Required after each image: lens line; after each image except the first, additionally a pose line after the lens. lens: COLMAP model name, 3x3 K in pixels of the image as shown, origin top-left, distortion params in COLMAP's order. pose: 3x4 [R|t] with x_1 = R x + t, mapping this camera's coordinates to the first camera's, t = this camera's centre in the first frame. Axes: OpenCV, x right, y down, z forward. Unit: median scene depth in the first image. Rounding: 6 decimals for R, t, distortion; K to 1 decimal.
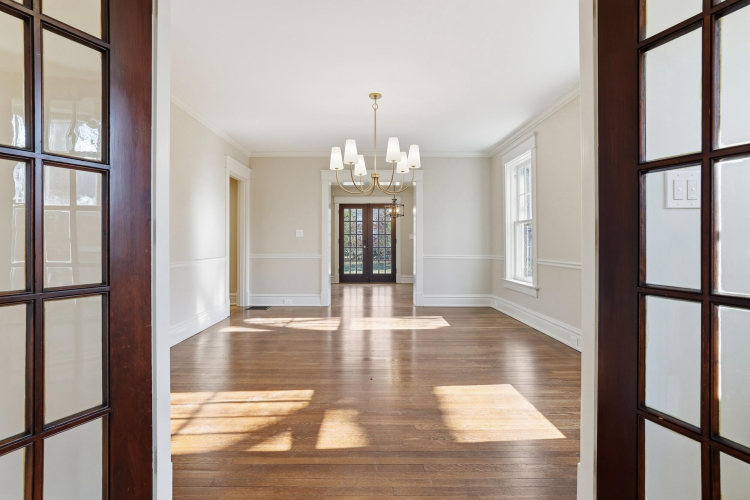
lens RADIAL K [[380.9, 0, 374.0], [0, 380.9, 244.6], [0, 0, 1]] dist [-0.000191, 0.000389]
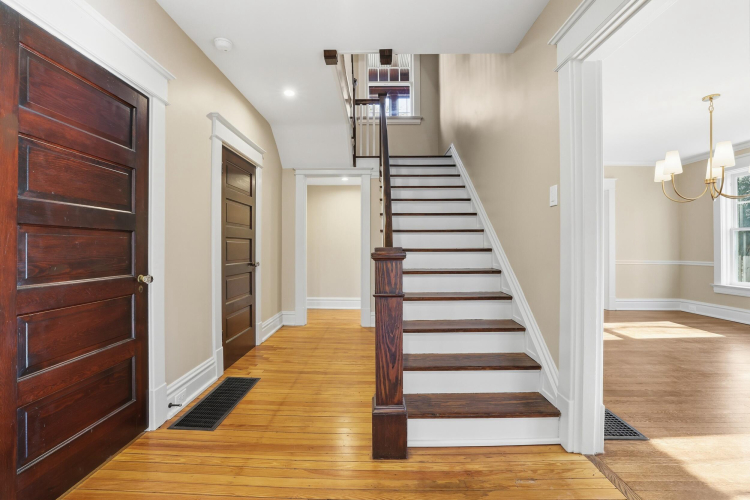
lens RADIAL K [[313.3, 0, 374.0], [0, 313.3, 244.9], [0, 0, 1]] dist [-0.017787, 0.000017]
pose [[0.999604, 0.004035, -0.027858, -0.526171], [-0.004285, 0.999951, -0.008899, -0.005597], [0.027821, 0.009015, 0.999572, 0.131043]]
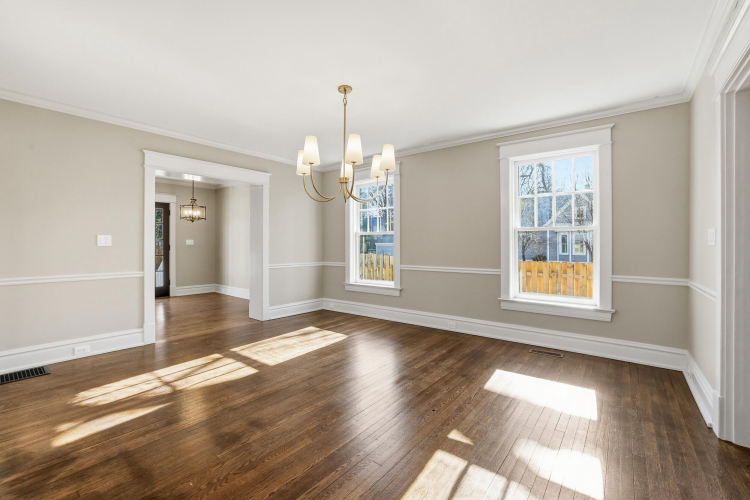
lens RADIAL K [[322.9, 0, 372.2], [0, 322.9, 244.8], [0, 0, 1]] dist [-0.019981, 0.000073]
pose [[0.626507, 0.001217, 0.779415, -0.339641], [0.001411, 0.999995, -0.002696, -0.020131], [-0.779415, 0.002789, 0.626502, 0.310678]]
